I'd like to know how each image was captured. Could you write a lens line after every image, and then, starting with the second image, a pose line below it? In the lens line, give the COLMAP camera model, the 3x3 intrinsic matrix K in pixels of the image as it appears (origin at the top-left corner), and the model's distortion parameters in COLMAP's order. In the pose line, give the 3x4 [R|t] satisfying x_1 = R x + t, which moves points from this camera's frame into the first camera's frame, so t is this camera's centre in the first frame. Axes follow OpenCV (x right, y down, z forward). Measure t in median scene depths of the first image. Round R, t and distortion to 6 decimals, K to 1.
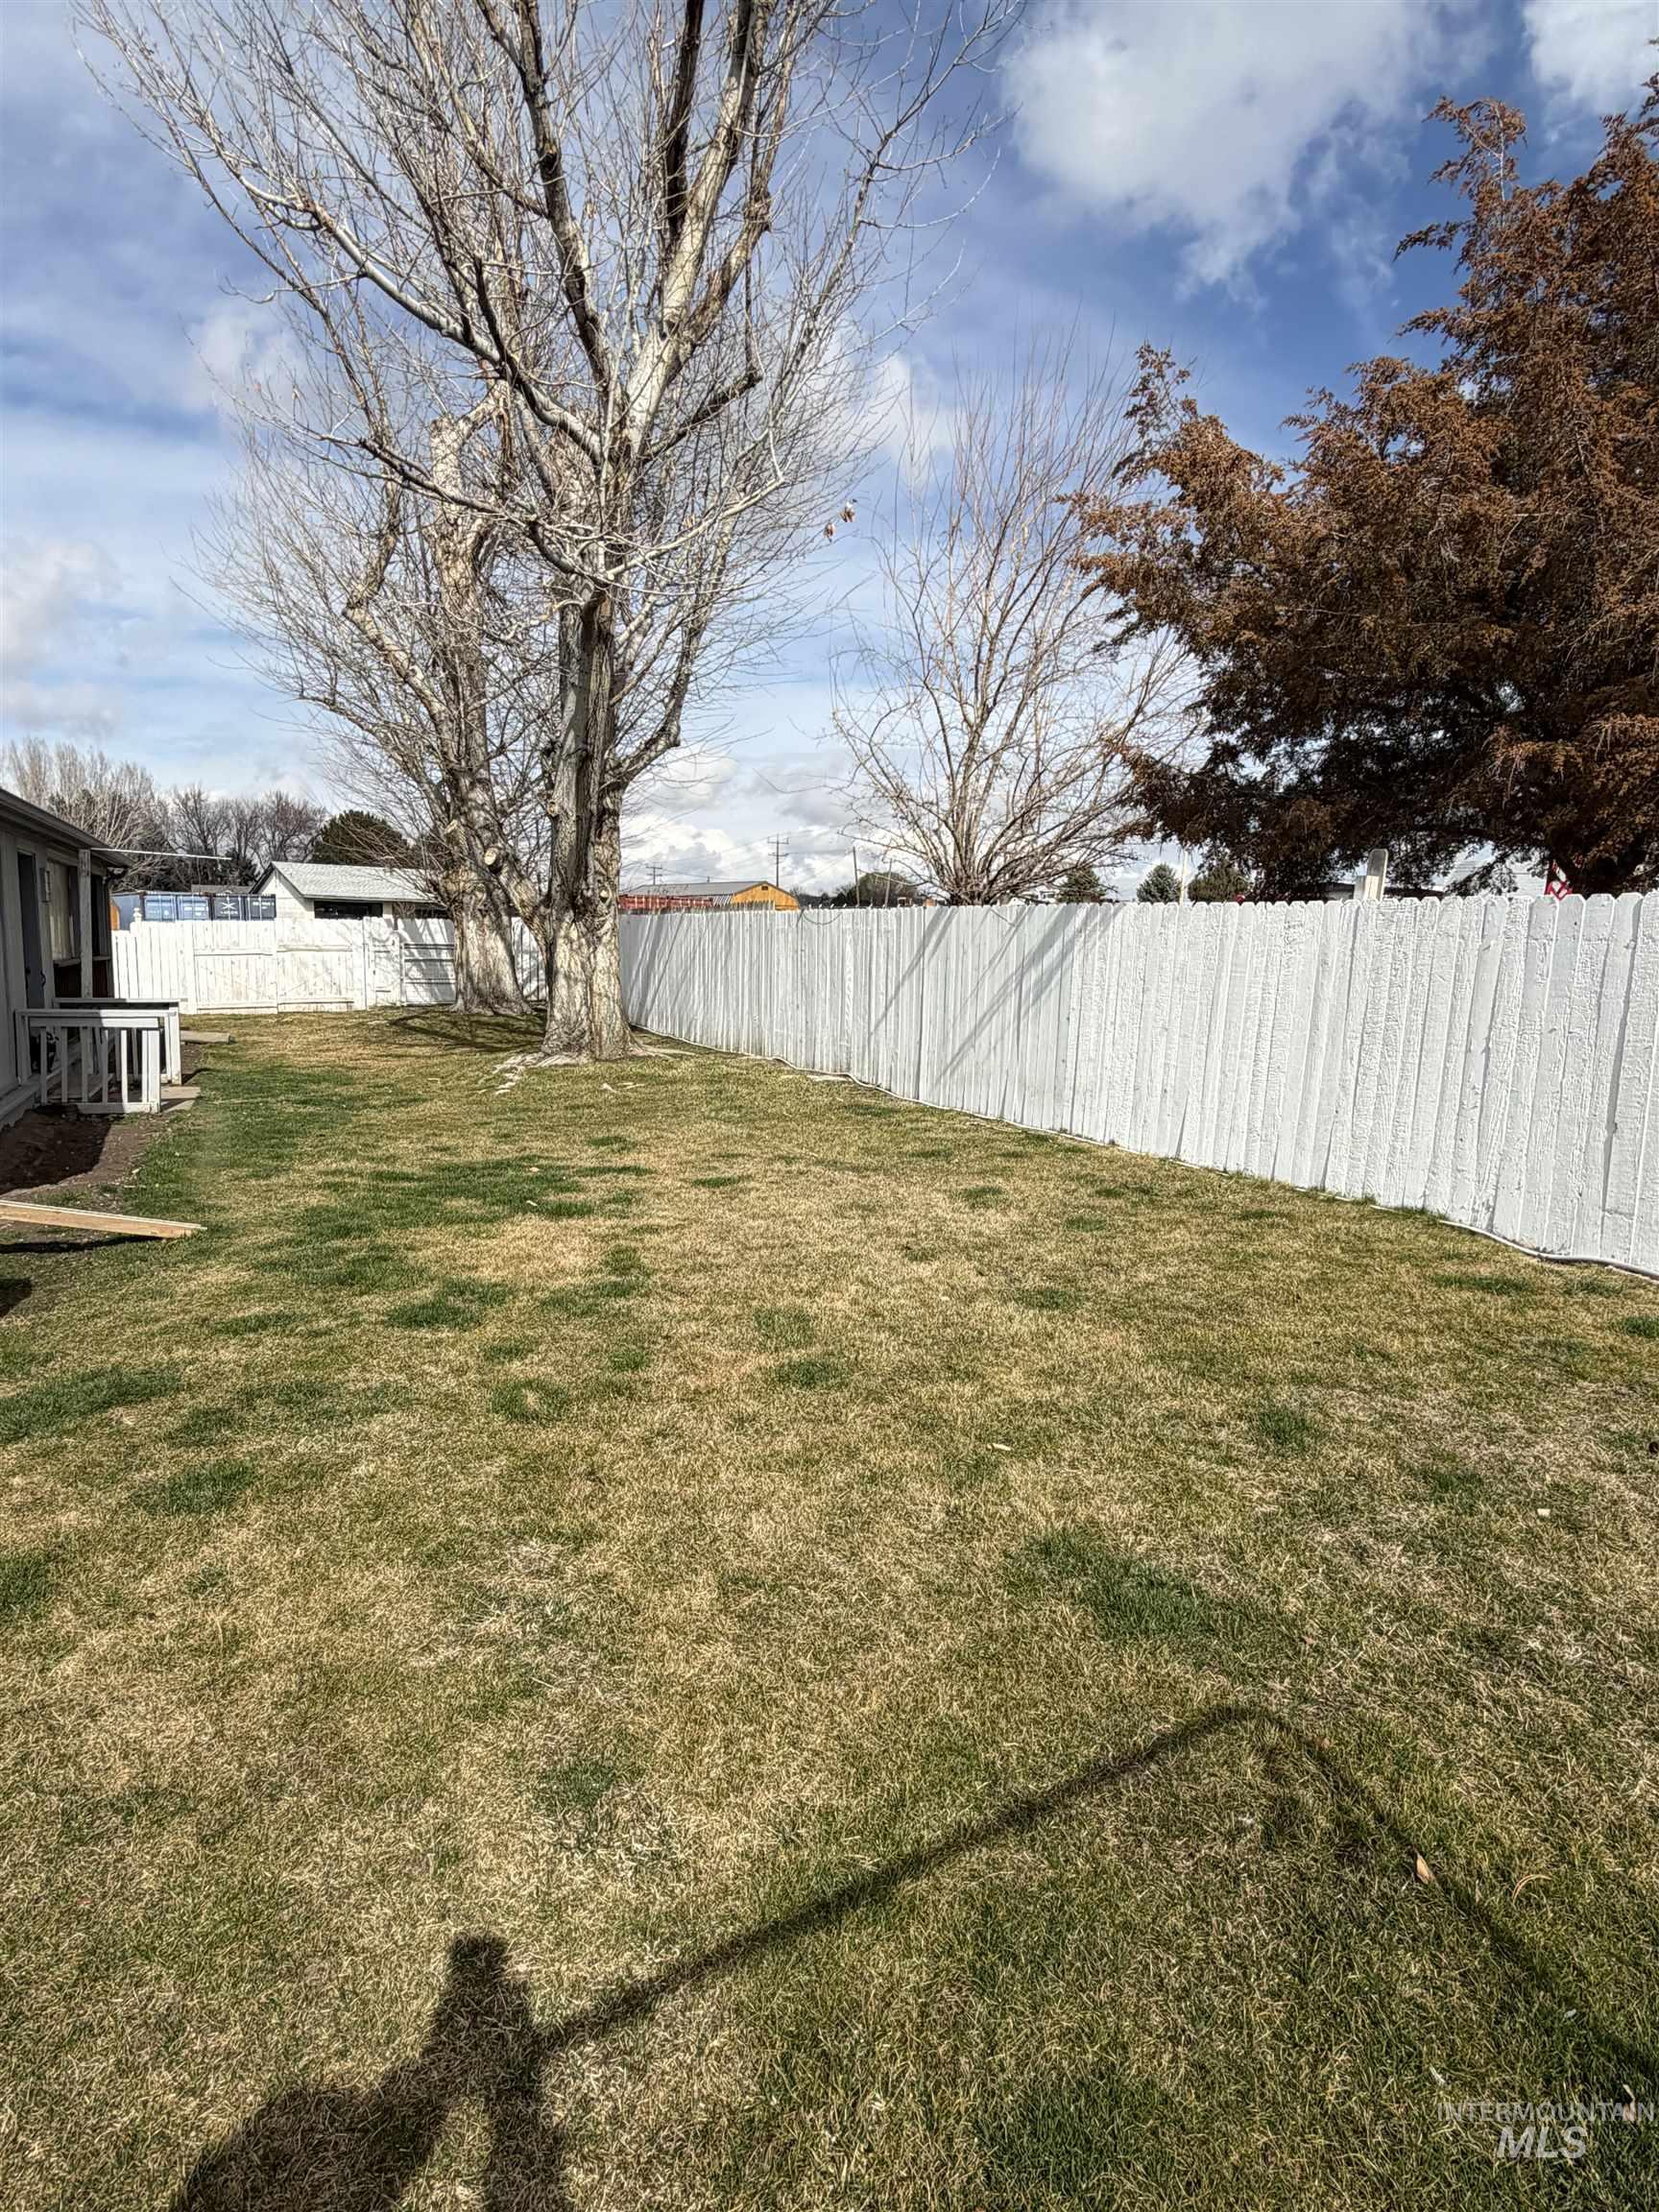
lens RADIAL K [[1278.6, 0, 848.9], [0, 1278.6, 1119.9], [0, 0, 1]] dist [-0.001026, 0.000655]
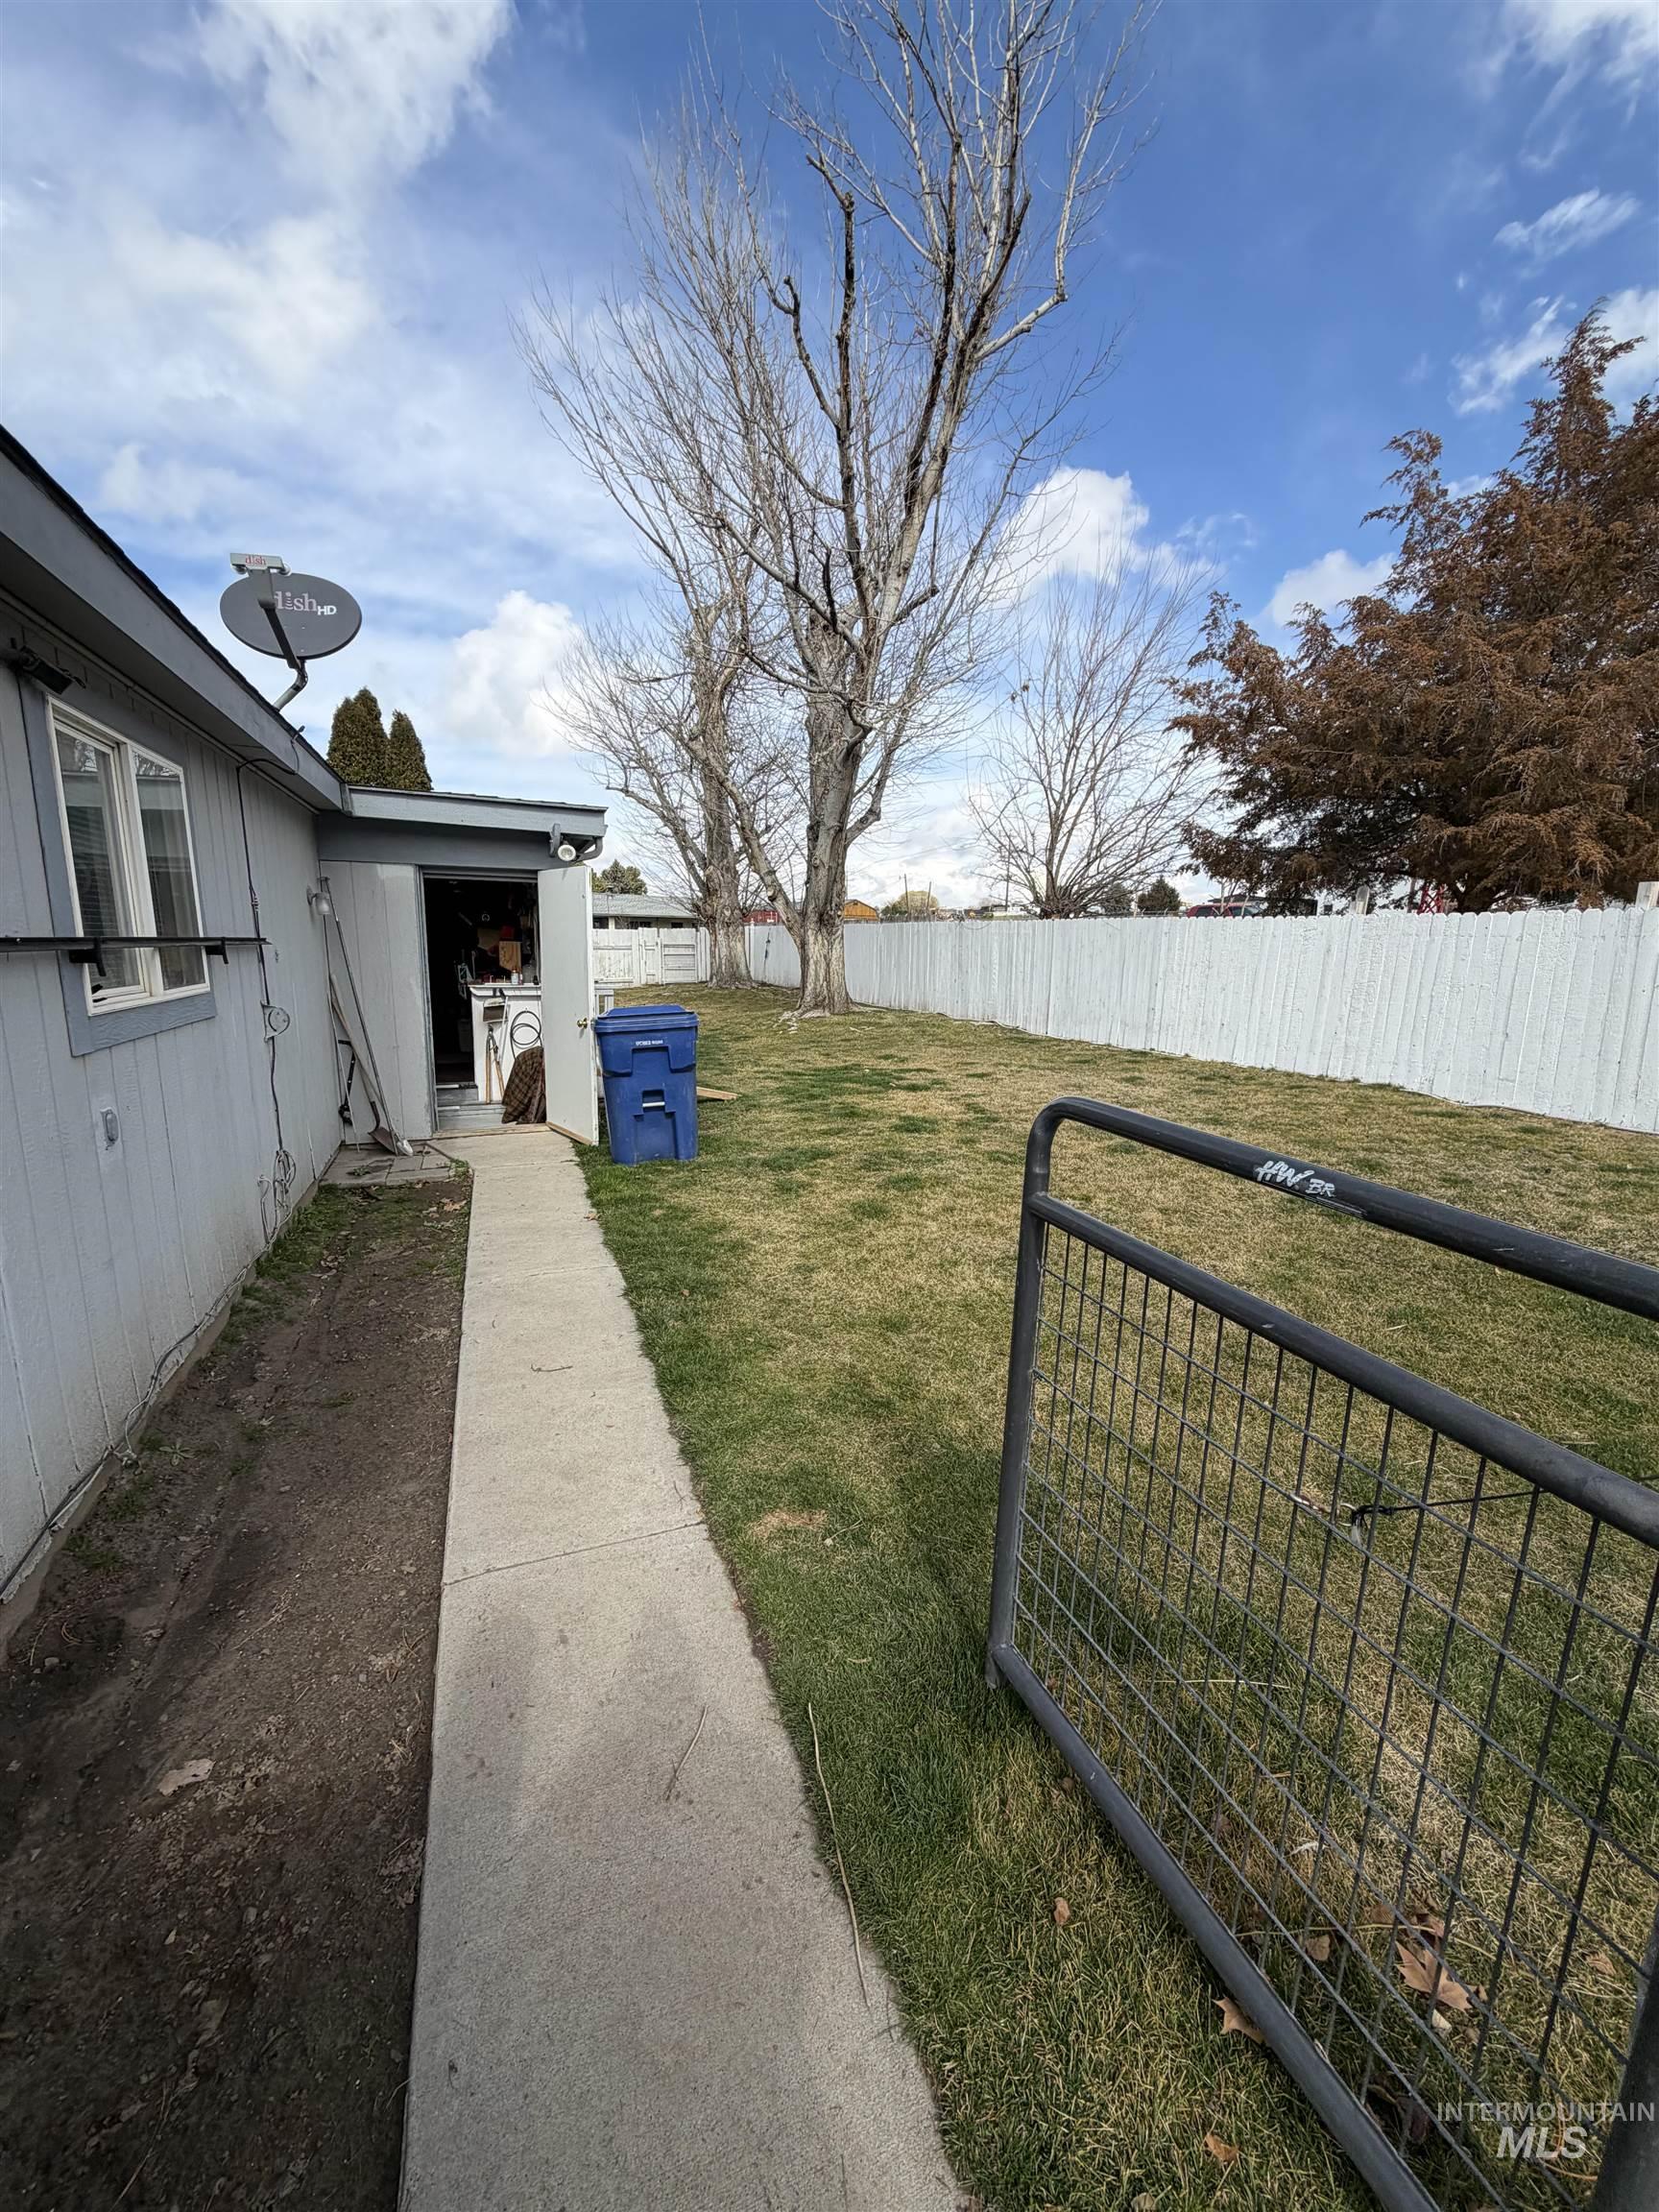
lens RADIAL K [[901.2, 0, 829.5], [0, 901.2, 1106.0], [0, 0, 1]] dist [0.003591, 0.000034]
pose [[0.999146, -0.001430, -0.041298, -0.225385], [0.003286, 0.998986, 0.044895, 0.029420], [0.041192, -0.044992, 0.998138, -0.249845]]
